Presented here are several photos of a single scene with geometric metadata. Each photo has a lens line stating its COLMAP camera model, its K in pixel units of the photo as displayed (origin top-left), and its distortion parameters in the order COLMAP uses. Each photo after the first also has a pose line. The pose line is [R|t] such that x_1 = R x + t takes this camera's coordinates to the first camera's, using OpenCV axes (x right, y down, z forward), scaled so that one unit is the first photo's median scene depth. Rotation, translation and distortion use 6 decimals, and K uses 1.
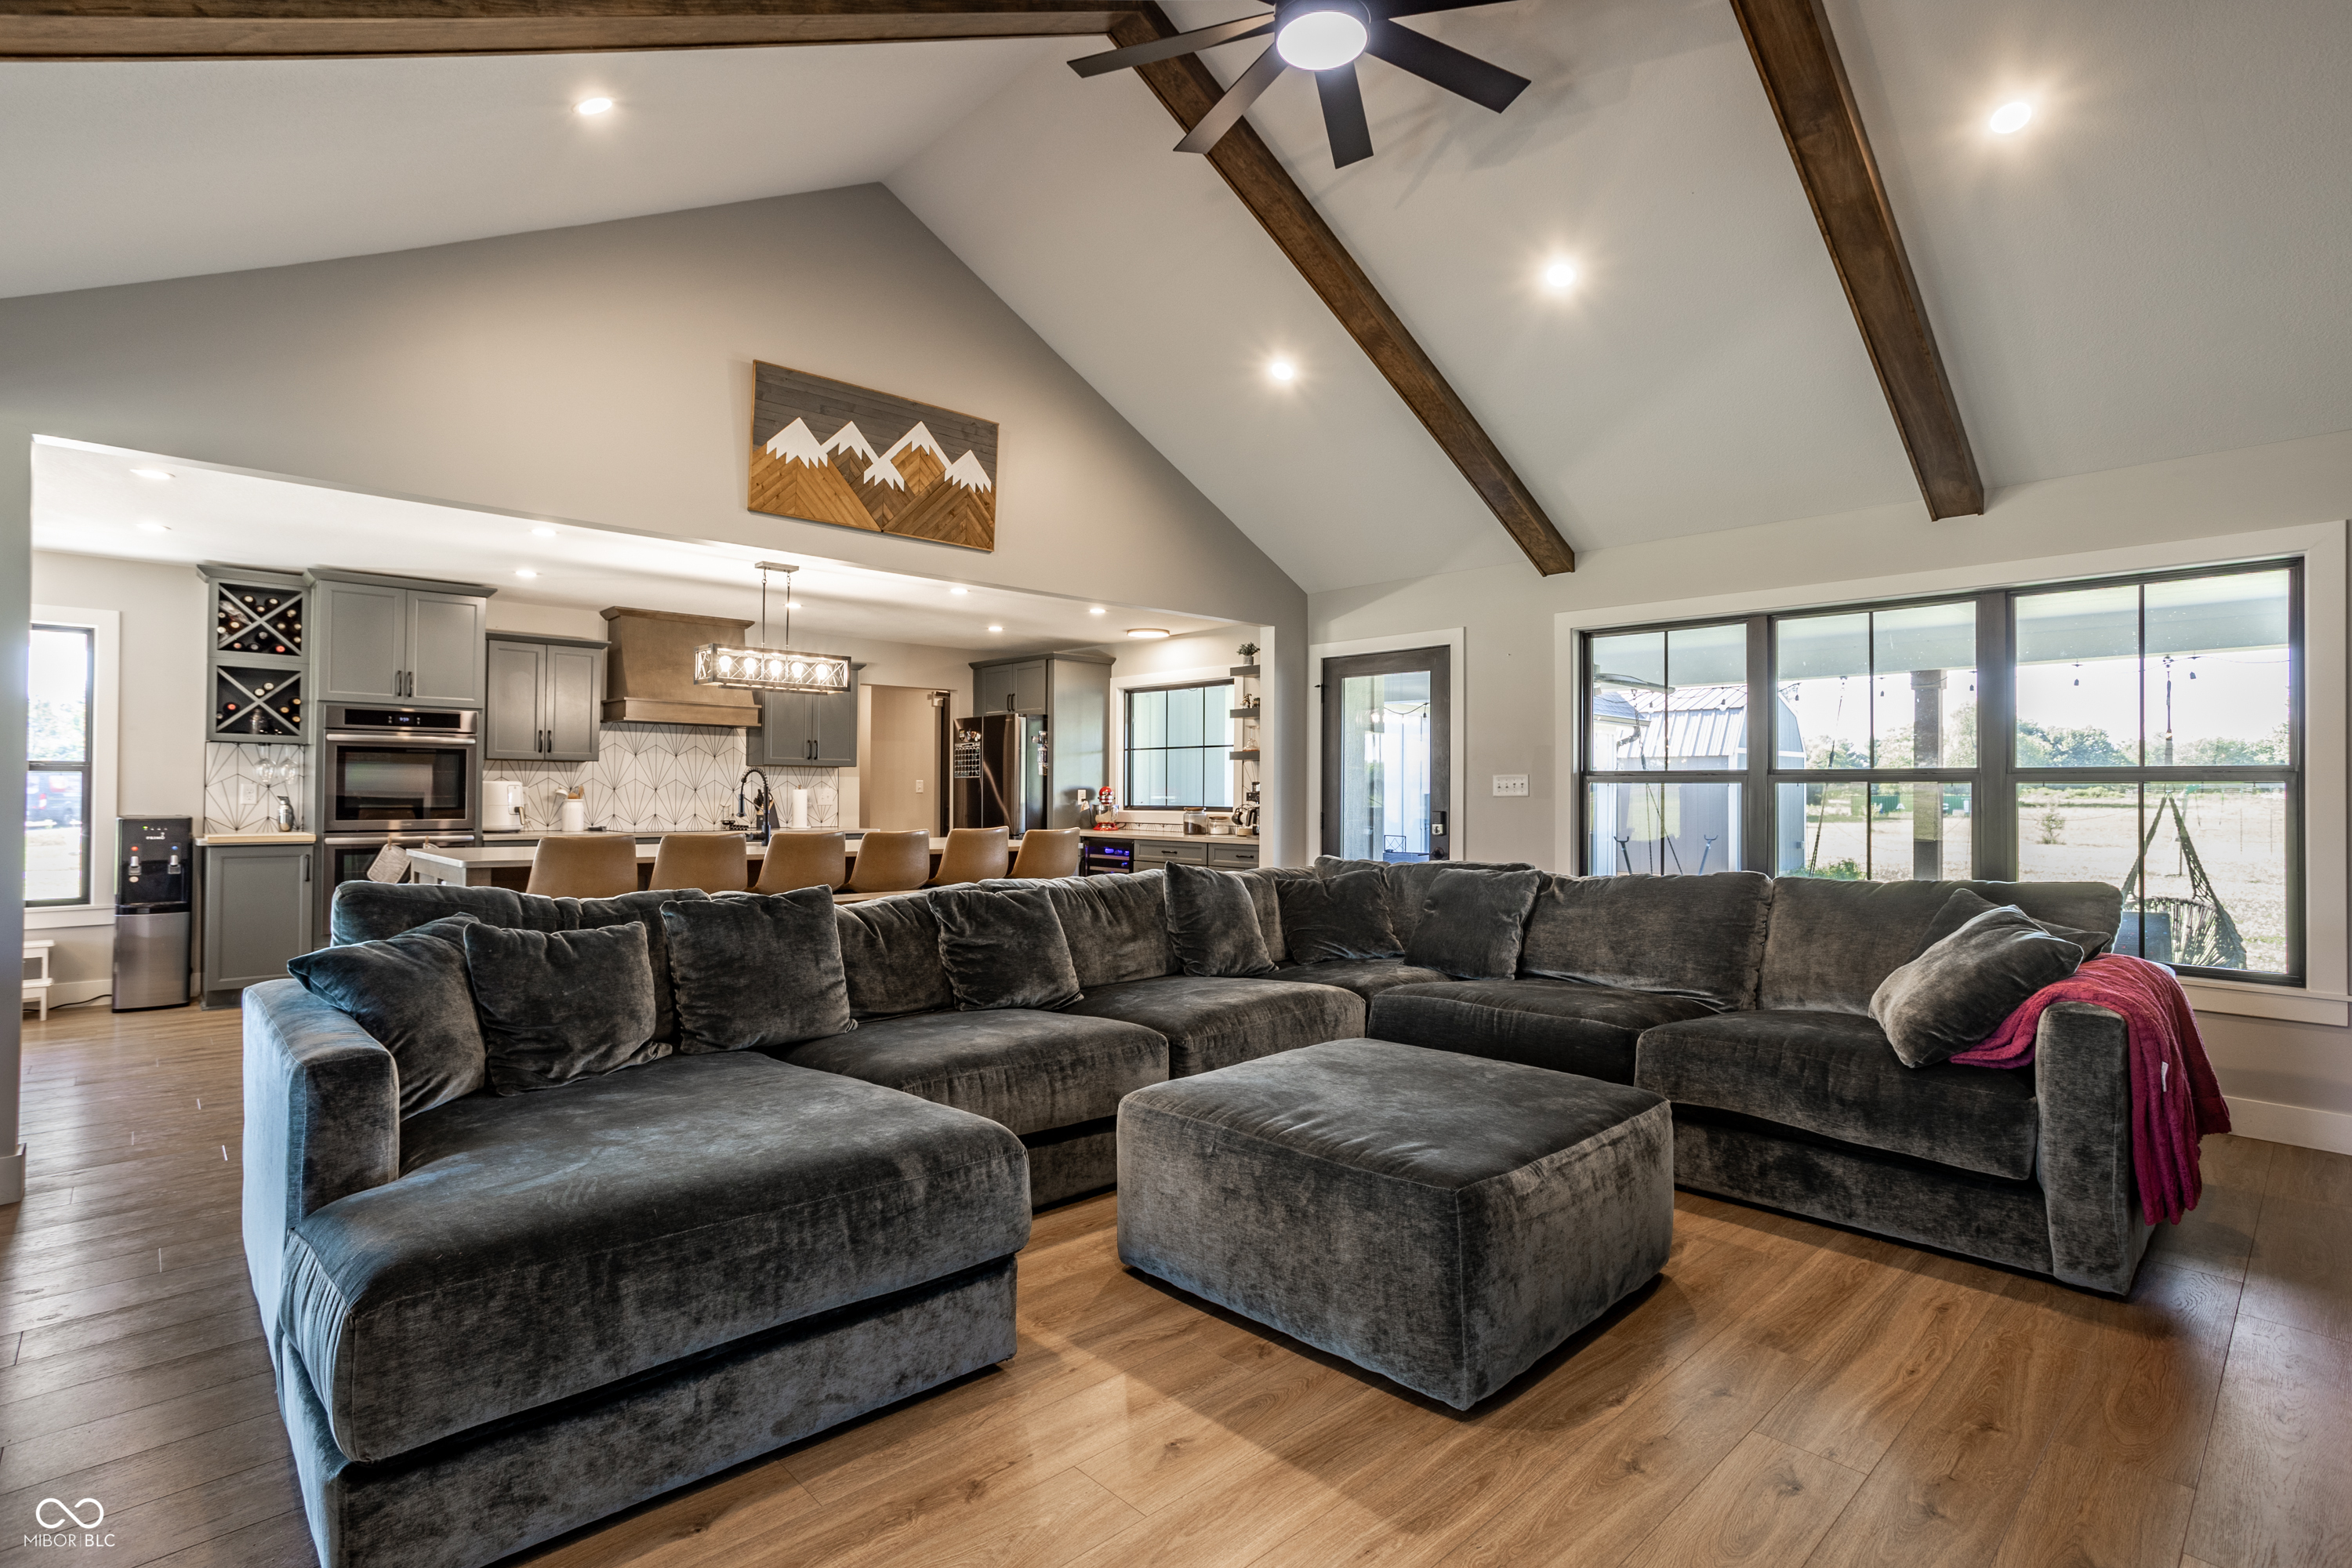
lens RADIAL K [[1126.4, 0, 1166.0], [0, 1126.4, 778.9], [0, 0, 1]] dist [-0.058802, 0.036564]
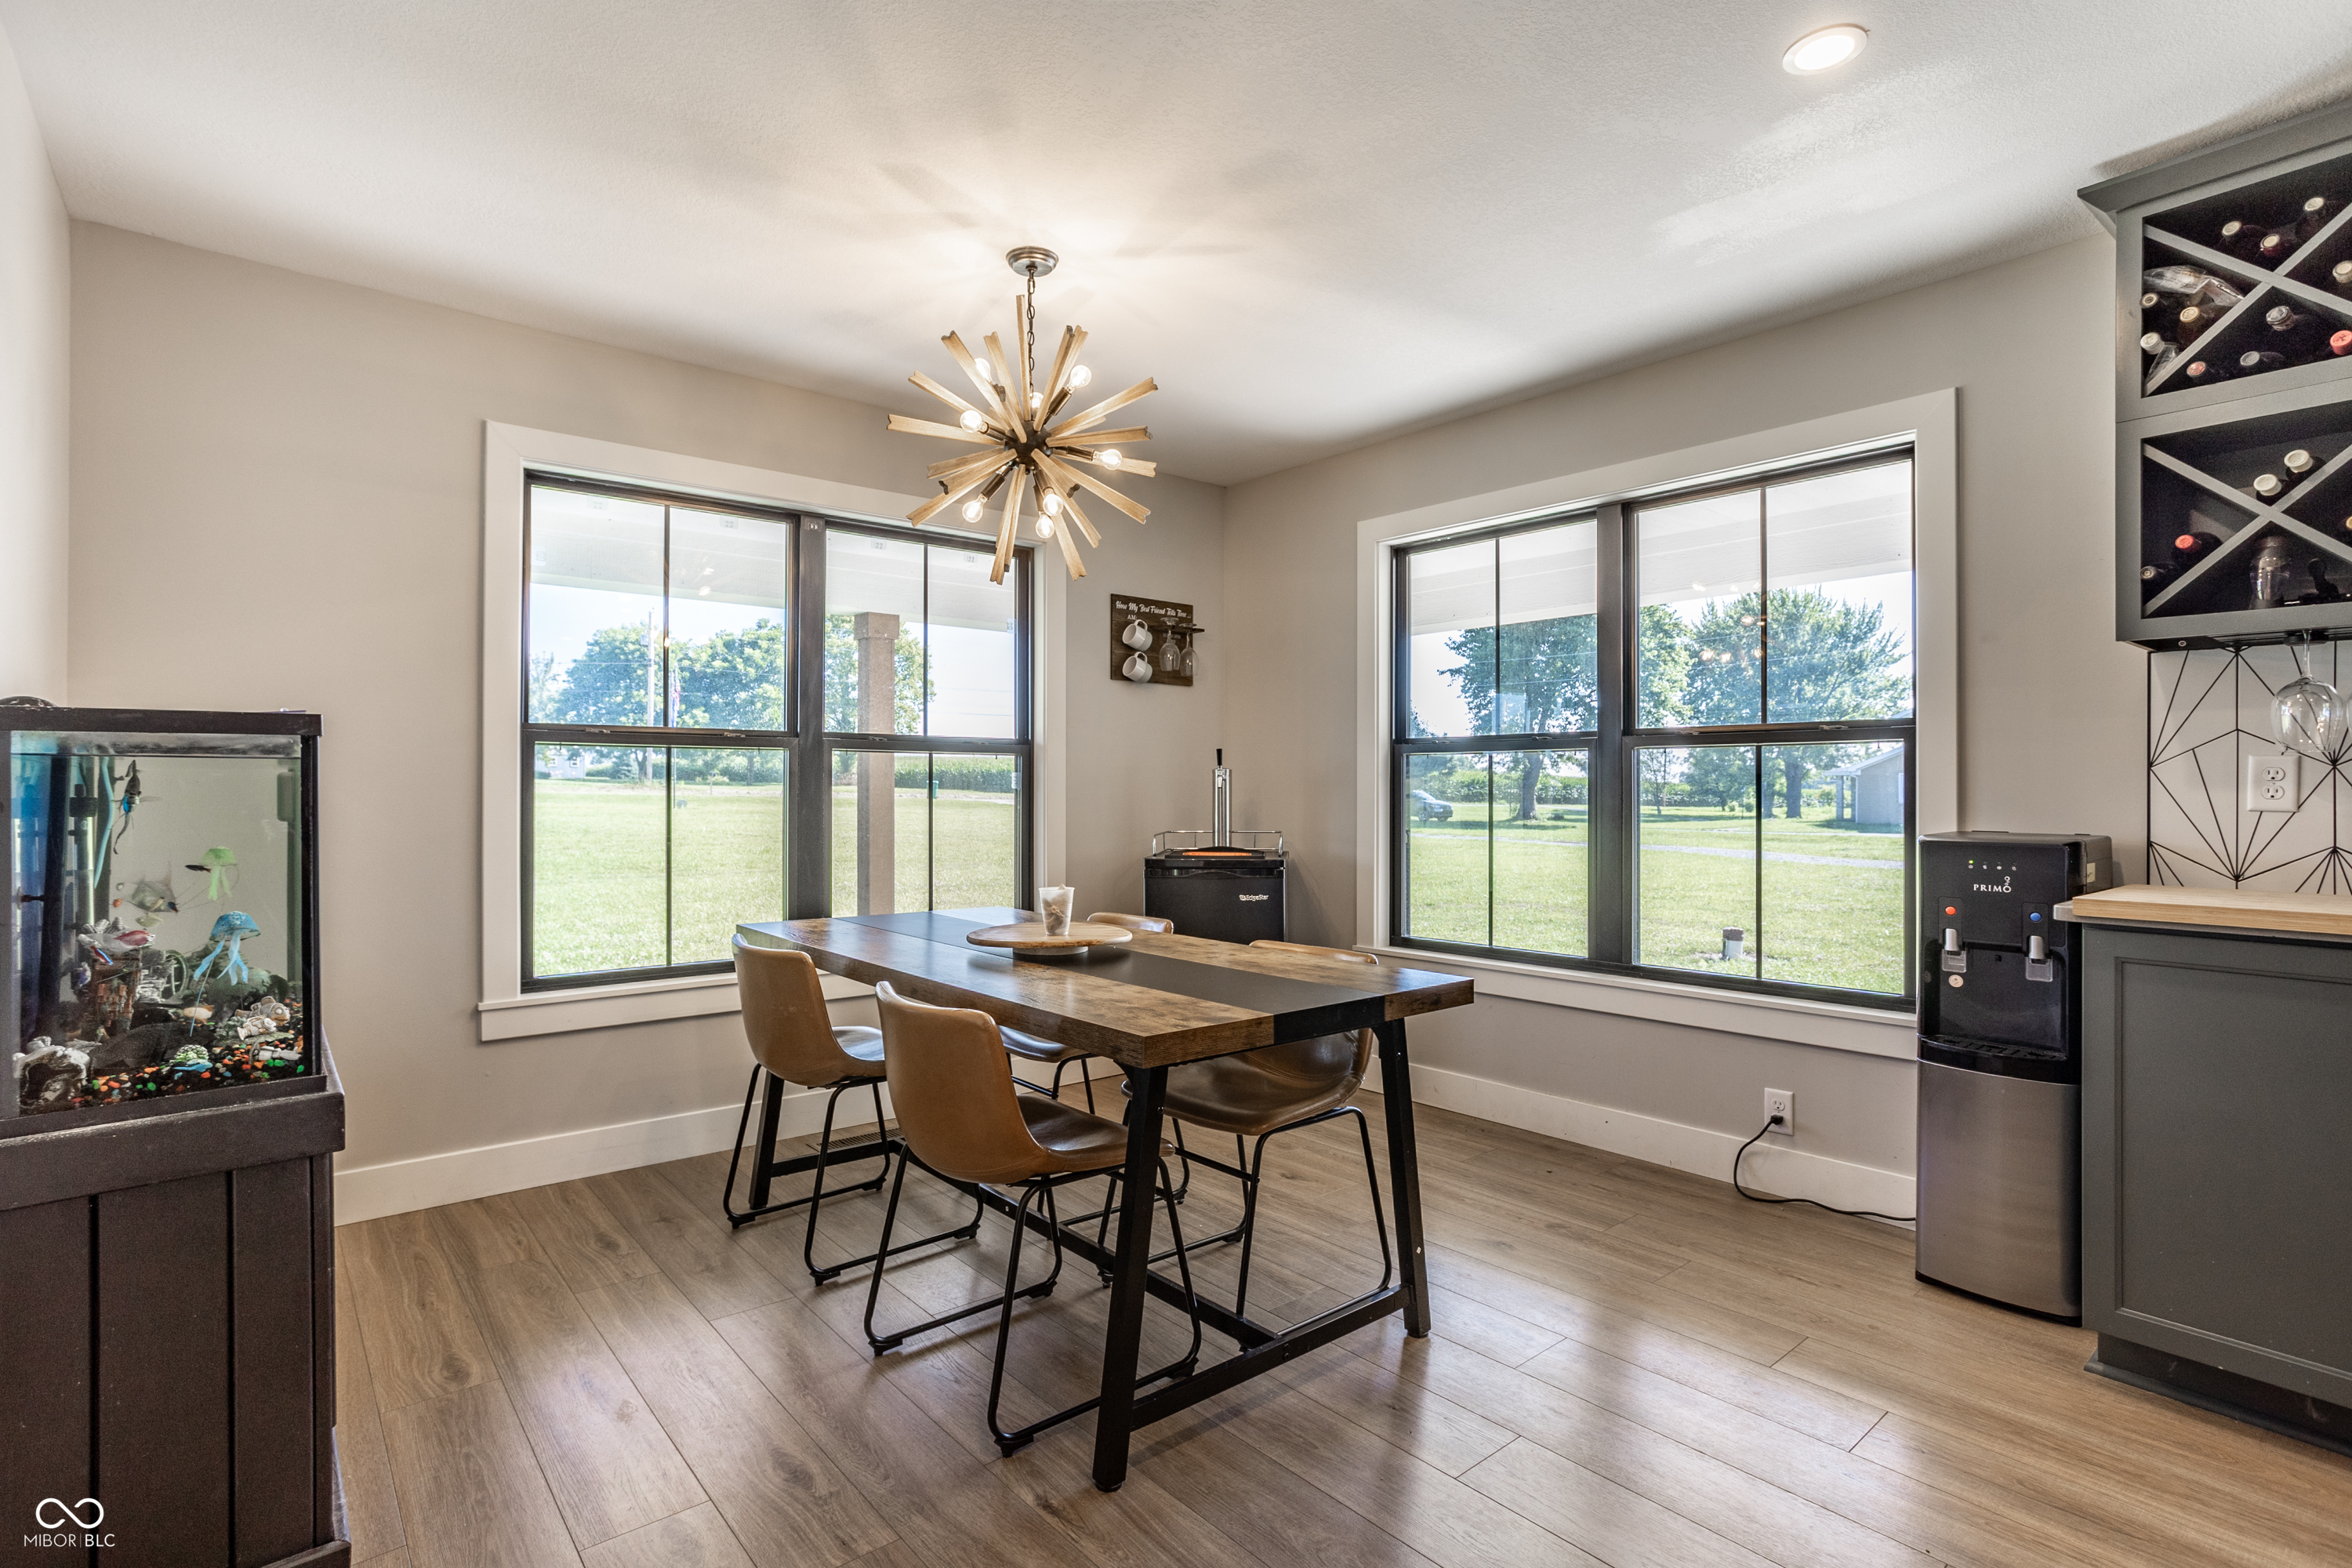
lens RADIAL K [[1127.0, 0, 1152.5], [0, 1127.0, 783.4], [0, 0, 1]] dist [-0.044351, 0.025103]
pose [[-0.063418, -0.012486, -0.997909, -0.446557], [0.006709, 0.999894, -0.012937, 0.016231], [0.997964, -0.007516, -0.063328, 0.656804]]
